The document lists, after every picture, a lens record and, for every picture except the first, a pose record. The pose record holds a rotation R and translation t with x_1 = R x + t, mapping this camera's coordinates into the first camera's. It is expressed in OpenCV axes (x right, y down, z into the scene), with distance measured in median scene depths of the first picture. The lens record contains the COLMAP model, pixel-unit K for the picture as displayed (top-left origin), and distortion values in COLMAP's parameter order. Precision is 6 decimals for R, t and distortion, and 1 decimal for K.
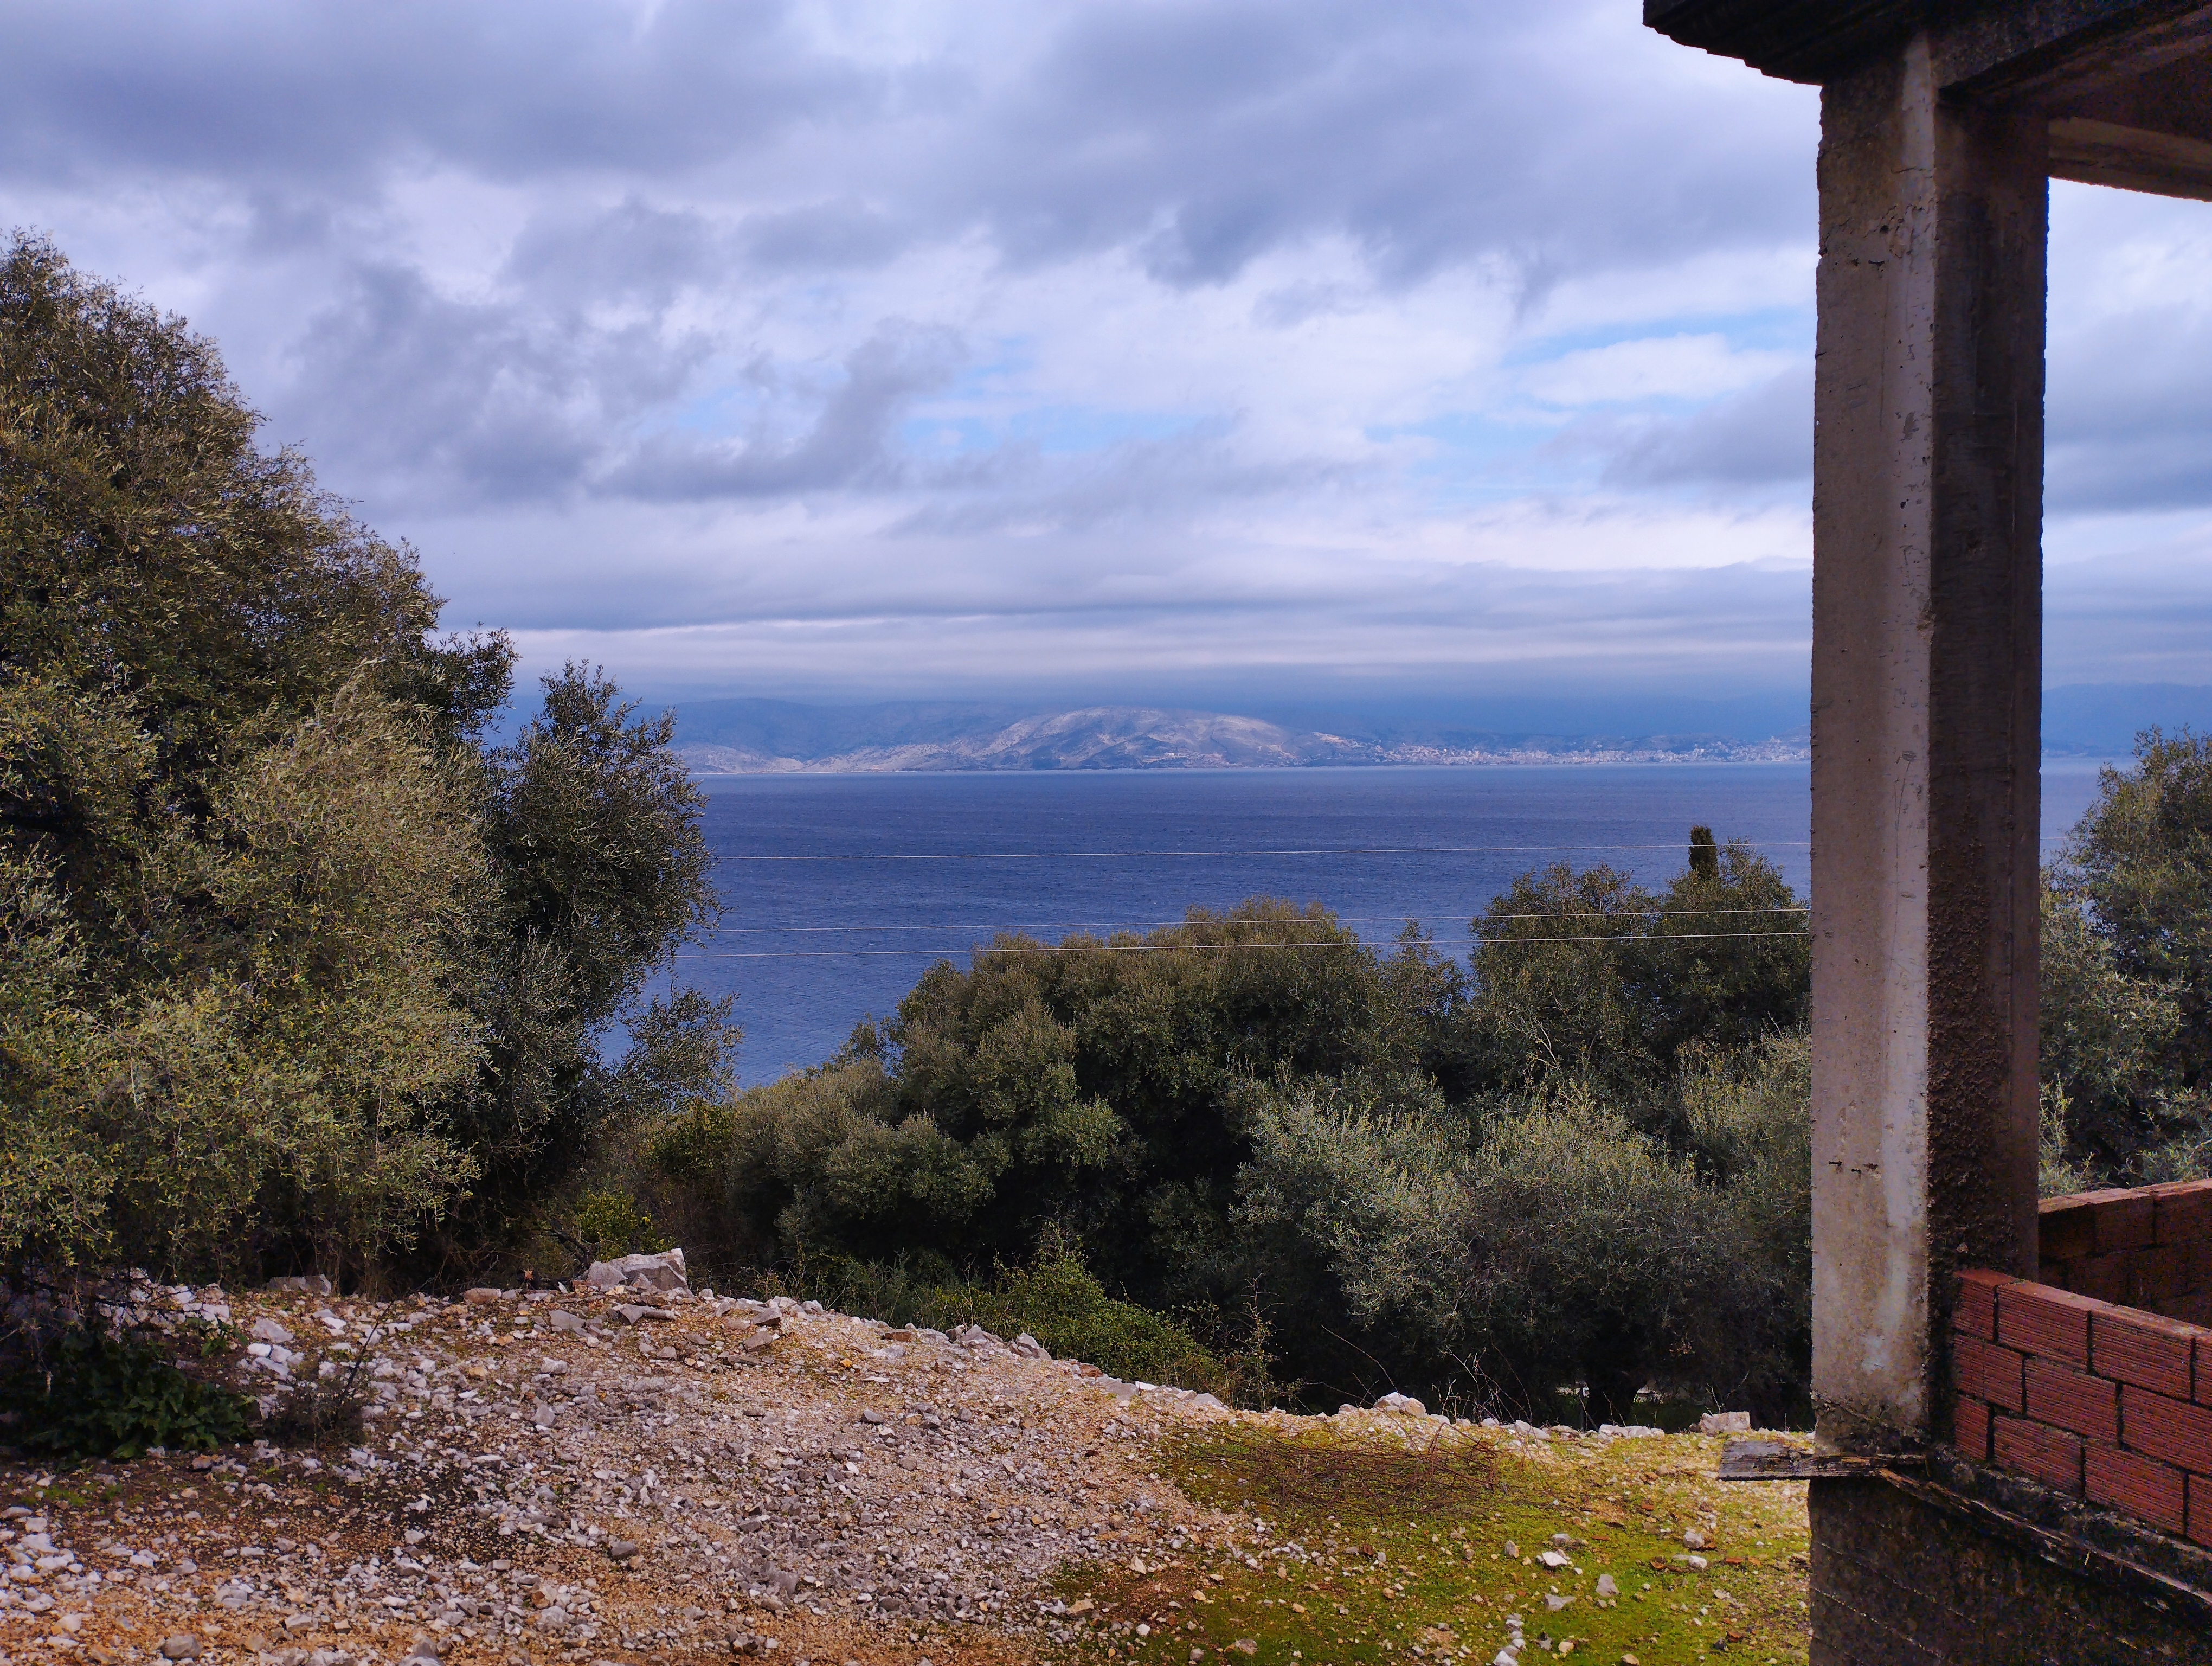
lens RADIAL K [[1799.2, 0, 1111.1], [0, 1799.2, 842.8], [0, 0, 1]] dist [0.107073, -0.115927]
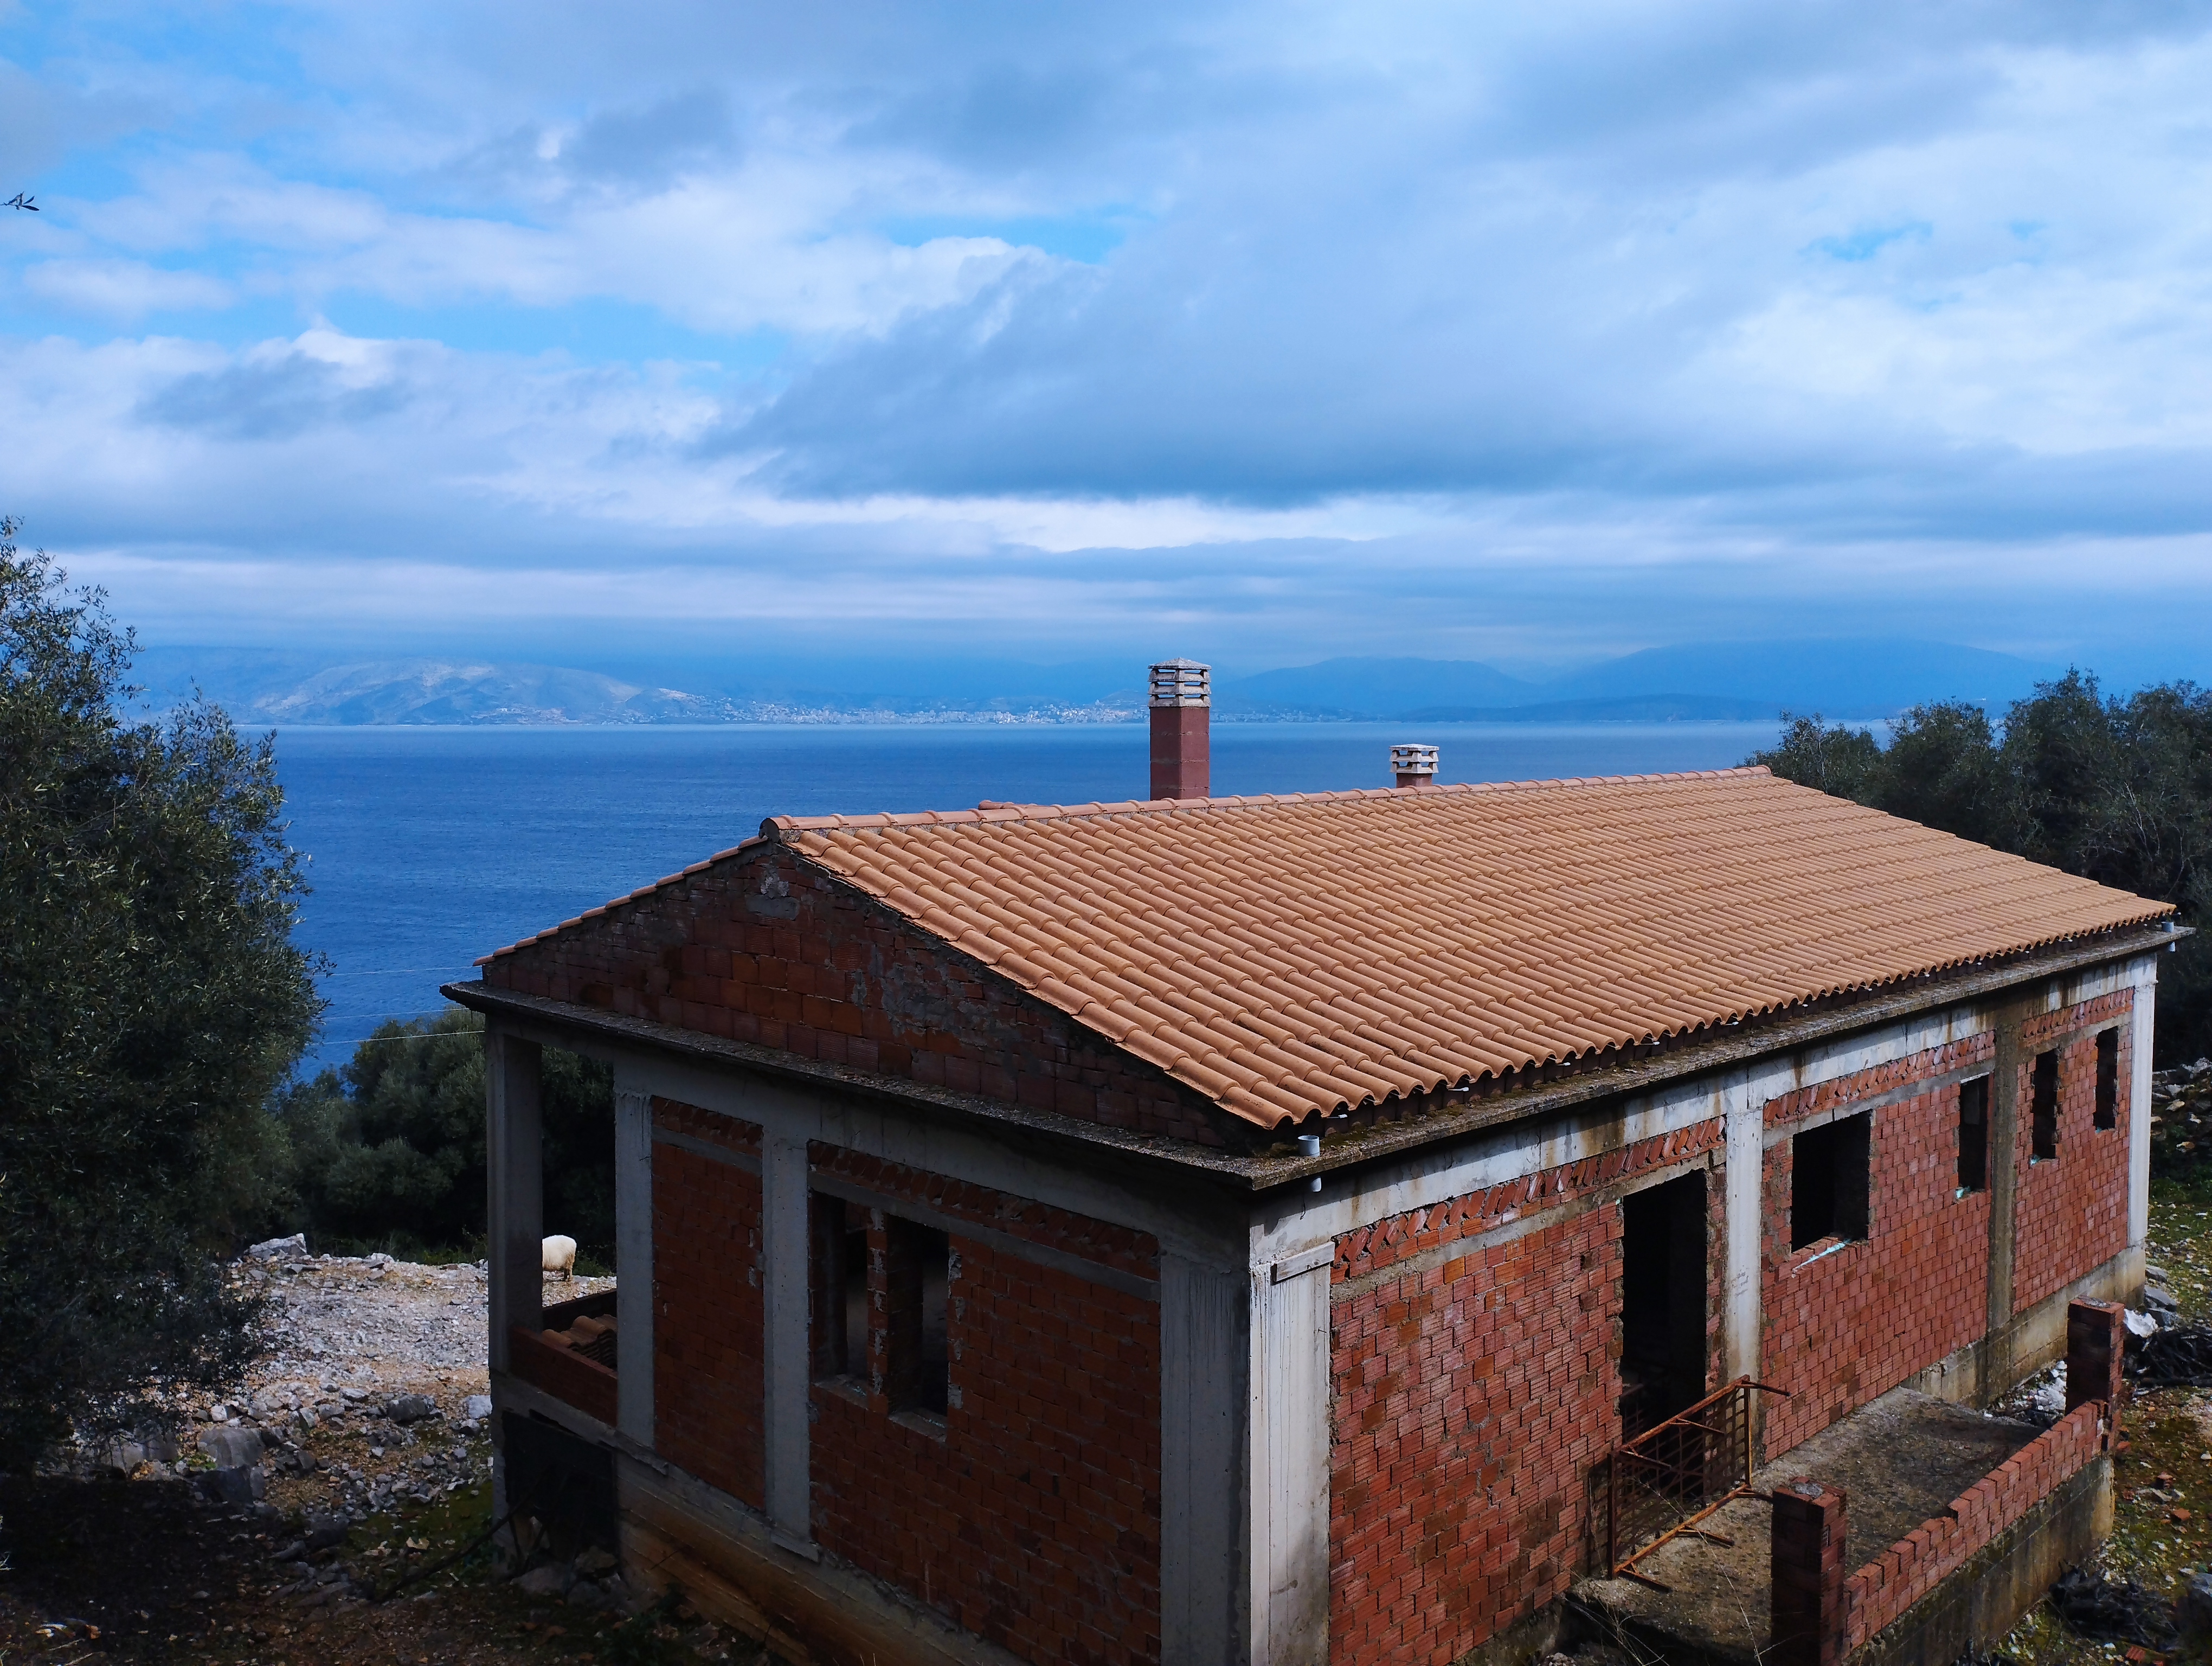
lens RADIAL K [[1799.2, 0, 1100.2], [0, 1799.2, 834.3], [0, 0, 1]] dist [0.107073, -0.115927]
pose [[0.939526, -0.015655, 0.342120, -0.073369], [0.009482, 0.999761, 0.019706, -0.117495], [-0.342347, -0.015271, 0.939449, -0.570986]]
